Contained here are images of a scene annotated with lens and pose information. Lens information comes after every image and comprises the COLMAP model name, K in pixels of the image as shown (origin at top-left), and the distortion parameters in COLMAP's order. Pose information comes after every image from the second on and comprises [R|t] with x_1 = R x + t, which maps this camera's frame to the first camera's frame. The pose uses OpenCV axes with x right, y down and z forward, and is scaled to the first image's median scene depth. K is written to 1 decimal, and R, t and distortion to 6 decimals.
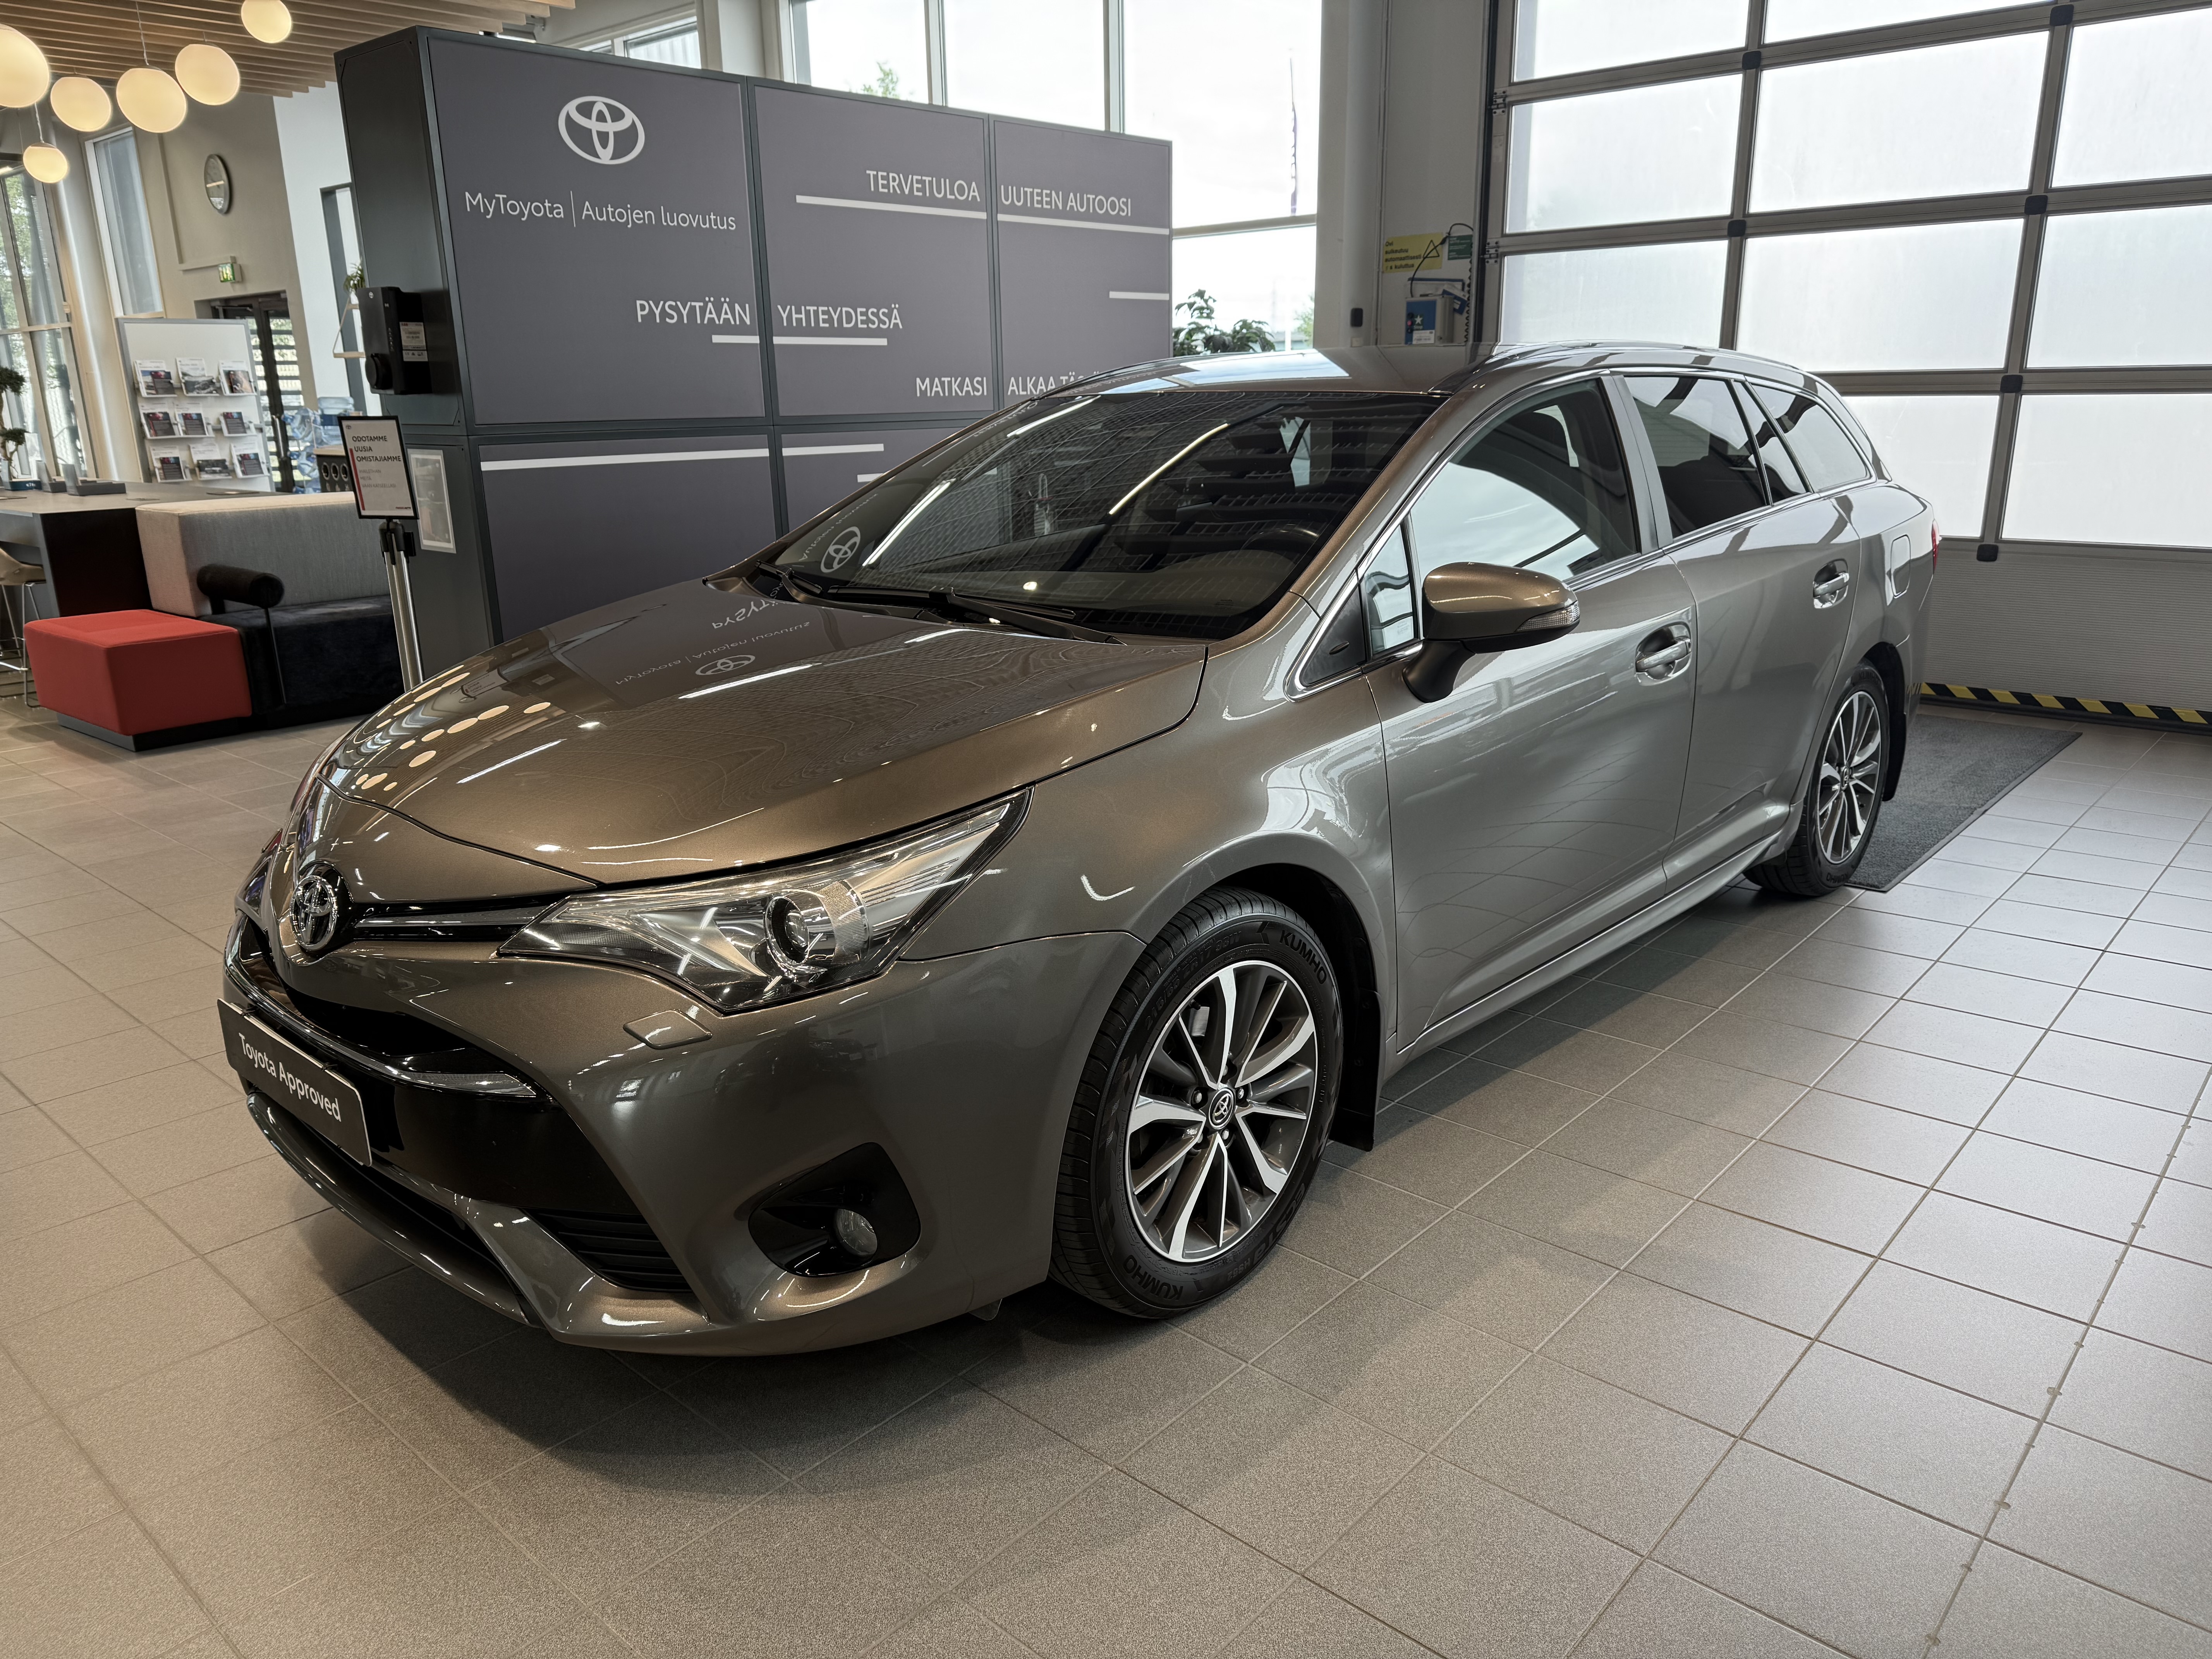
lens RADIAL K [[1565.8, 0, 1092.7], [0, 1565.8, 827.6], [0, 0, 1]] dist [0.021666, -0.016613]
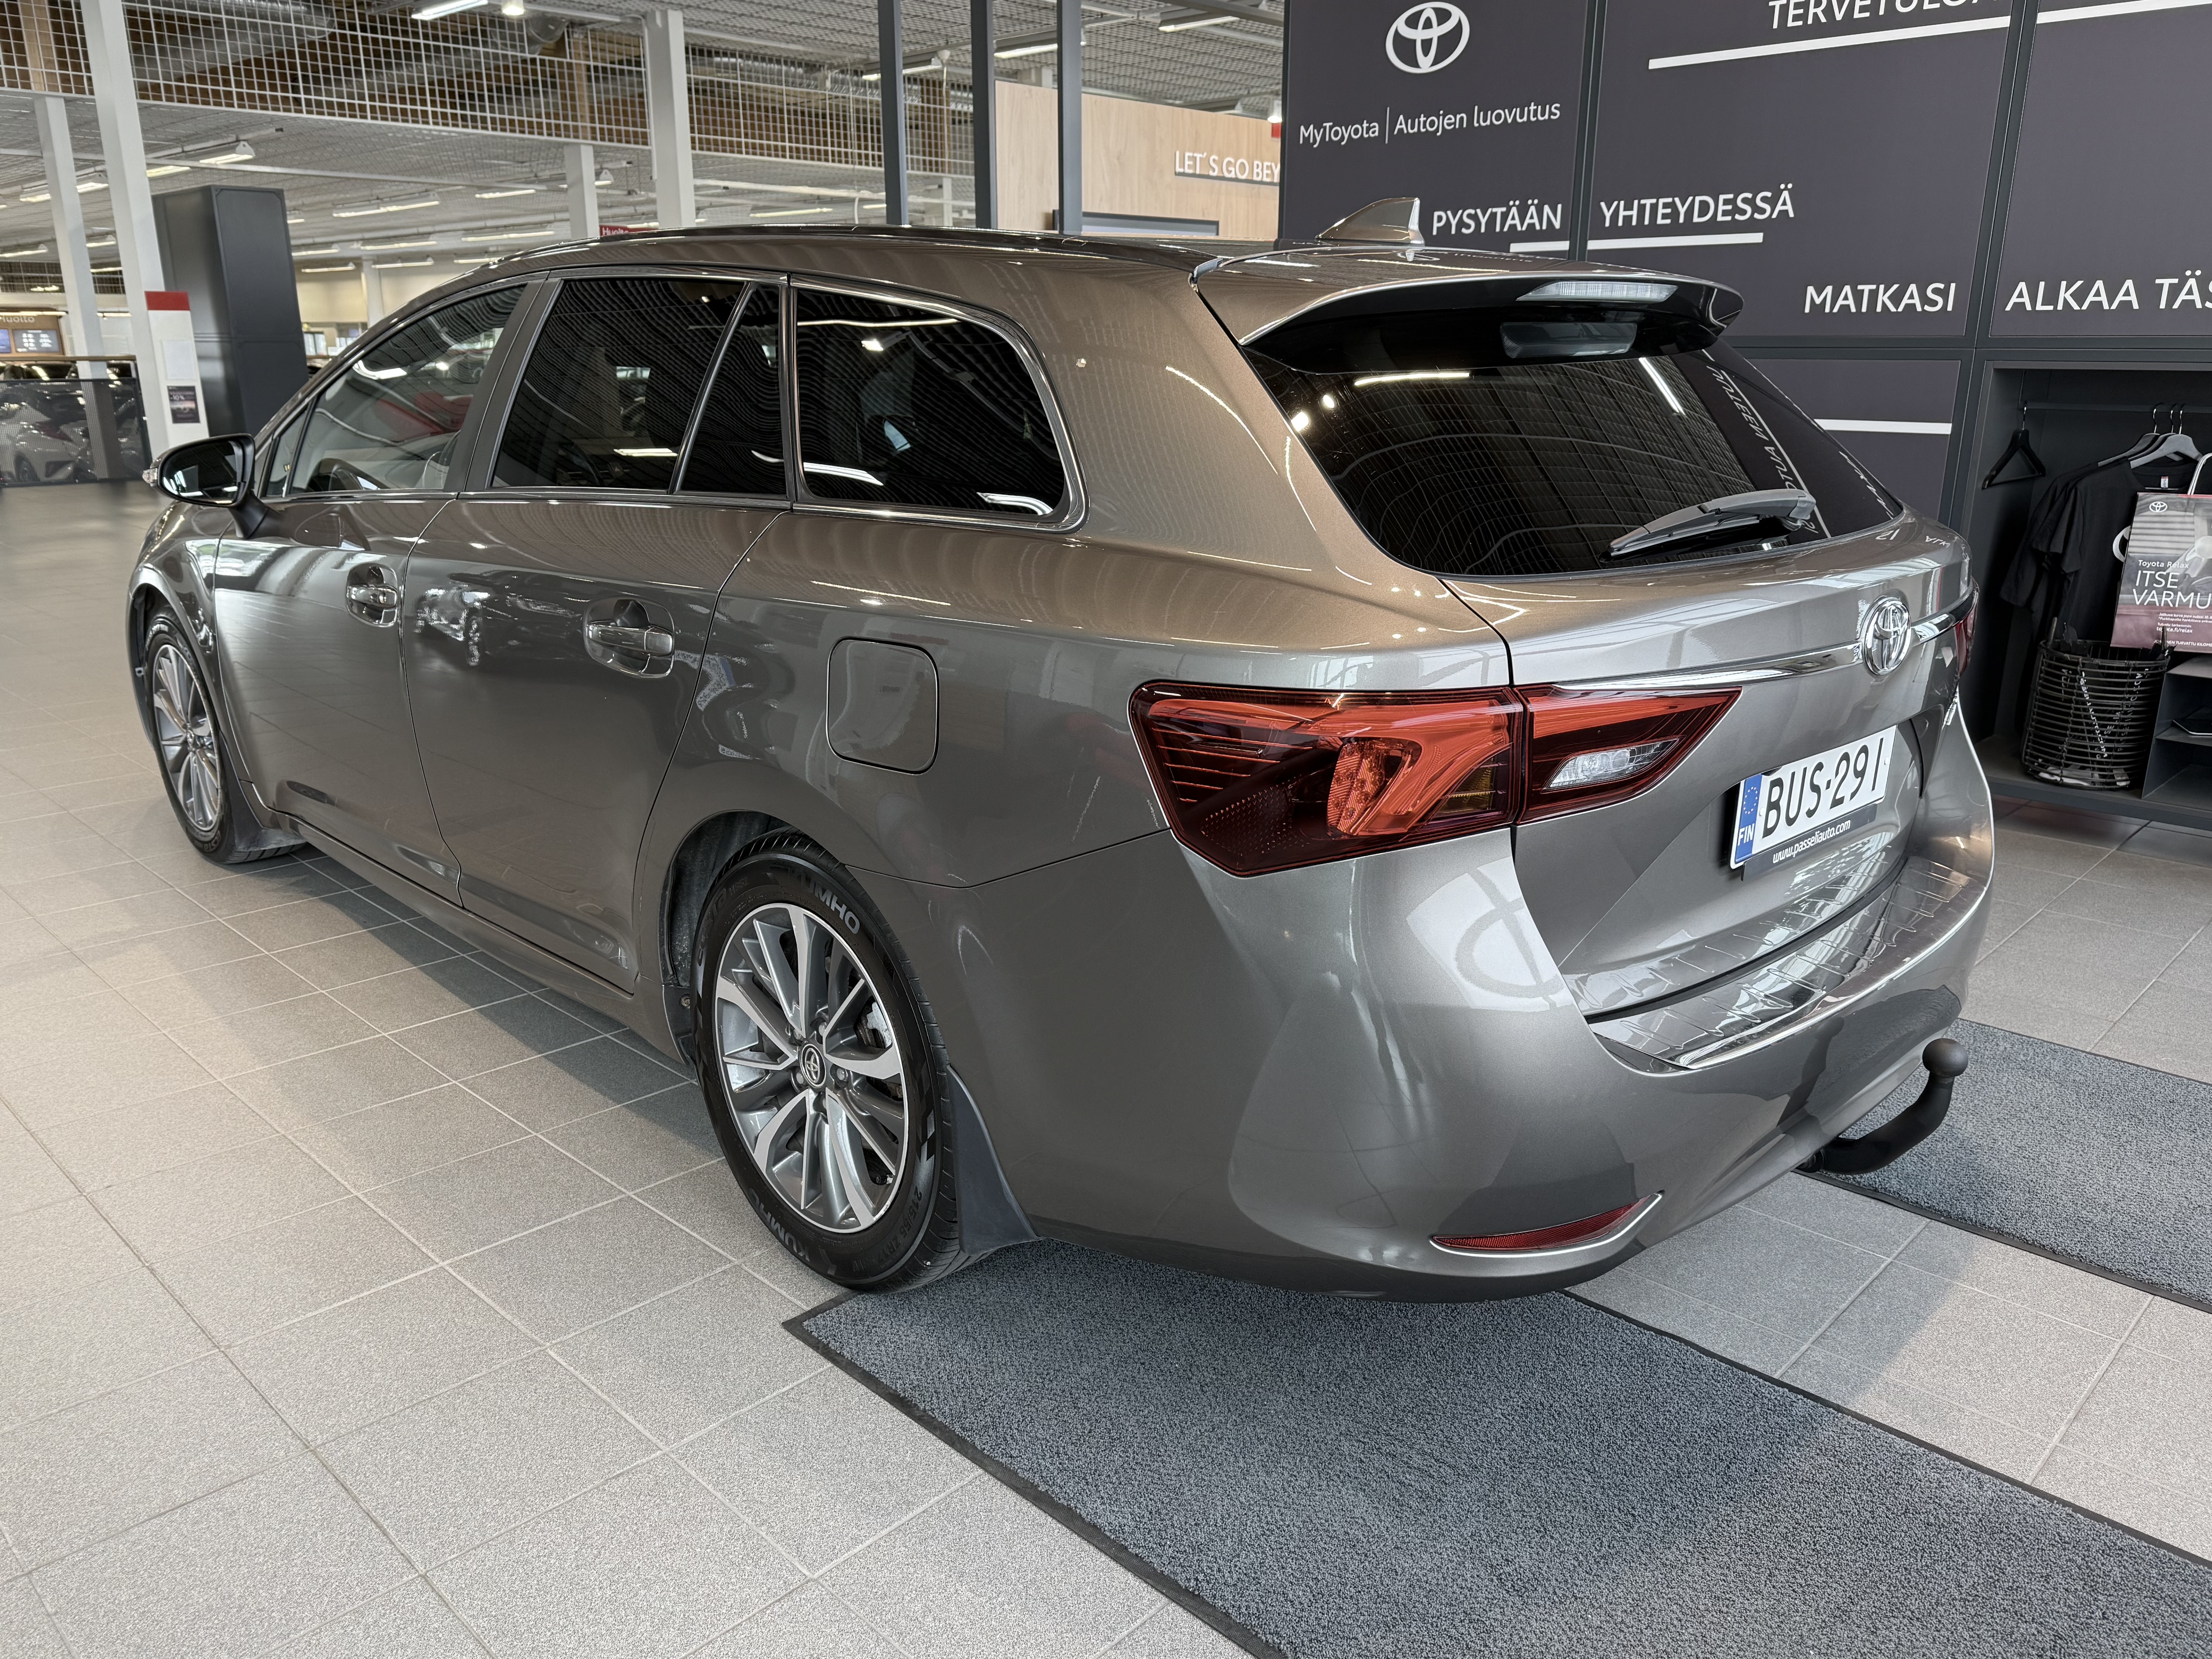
lens RADIAL K [[1704.0, 0, 1096.6], [0, 1704.0, 839.6], [0, 0, 1]] dist [0.010376, -0.012888]
pose [[-0.029910, 0.302584, -0.952653, 0.746237], [-0.263872, 0.916879, 0.299506, -0.219193], [0.964094, 0.260337, 0.052419, 0.767436]]
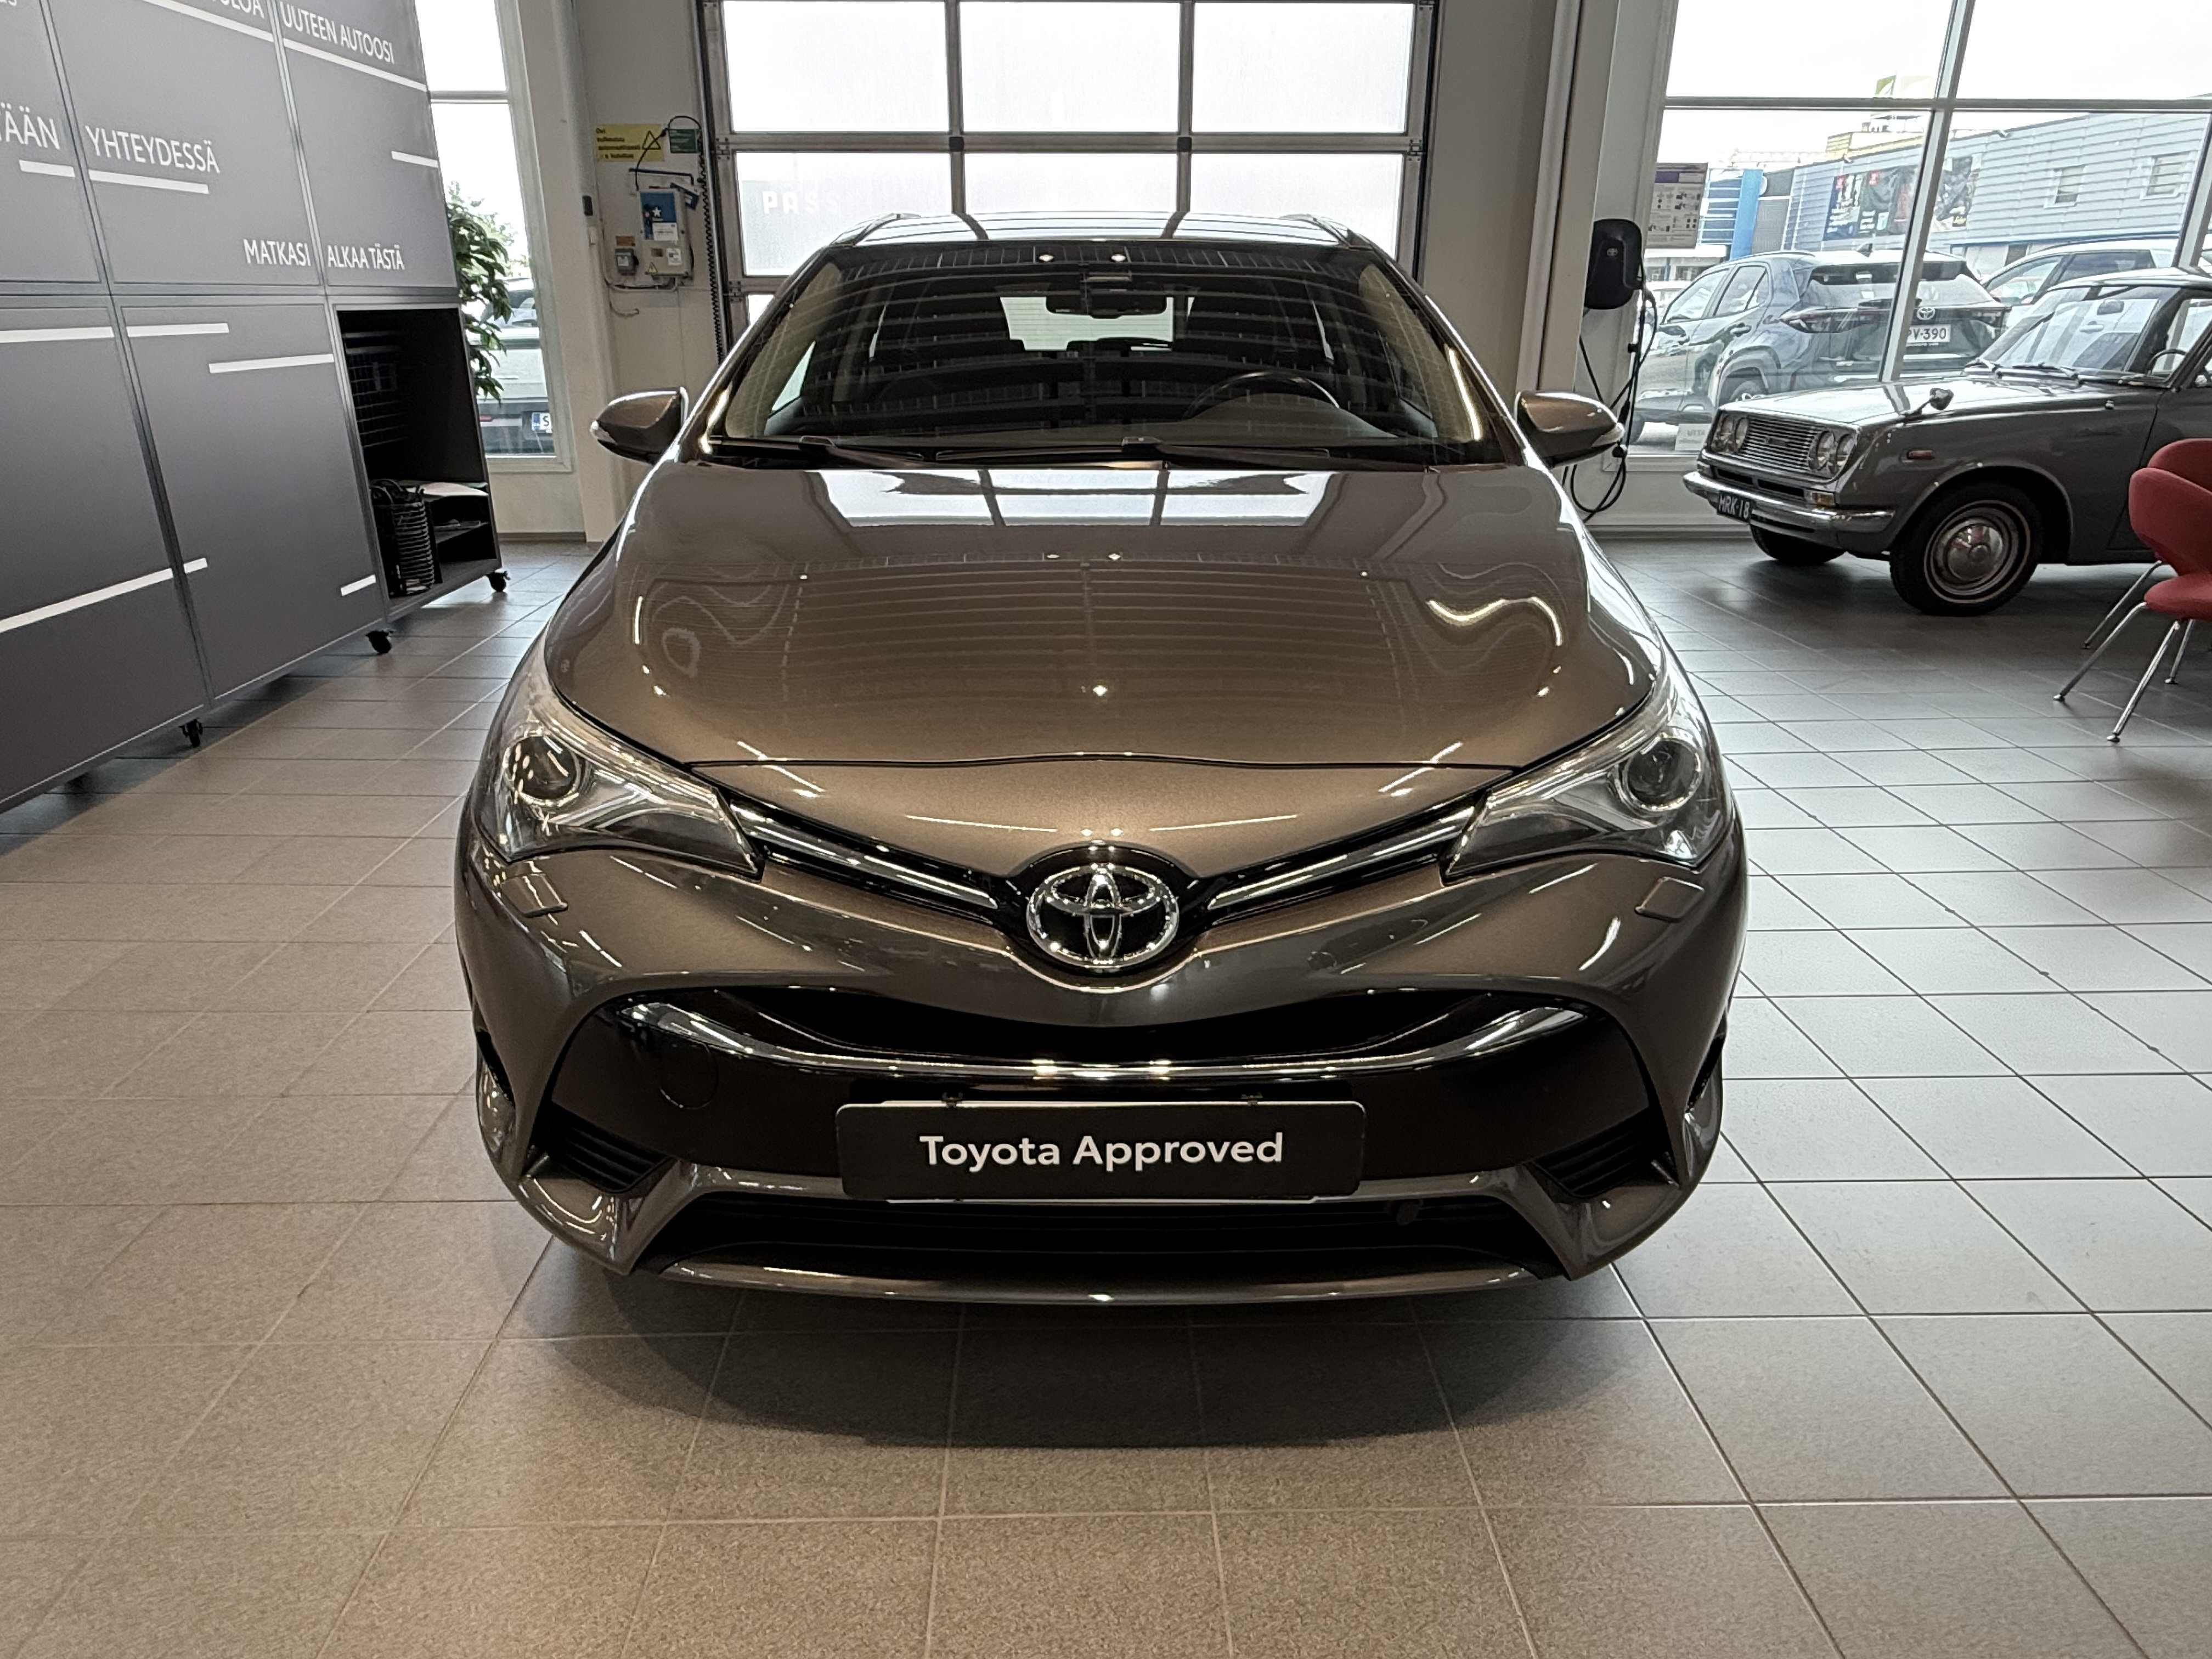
lens RADIAL K [[1373.4, 0, 1109.1], [0, 1373.4, 829.7], [0, 0, 1]] dist [0.006358, -0.004857]
pose [[0.726179, -0.226786, 0.649024, -0.337952], [0.169013, 0.973945, 0.151217, -0.027023], [-0.666408, -0.000117, 0.745587, 0.194912]]
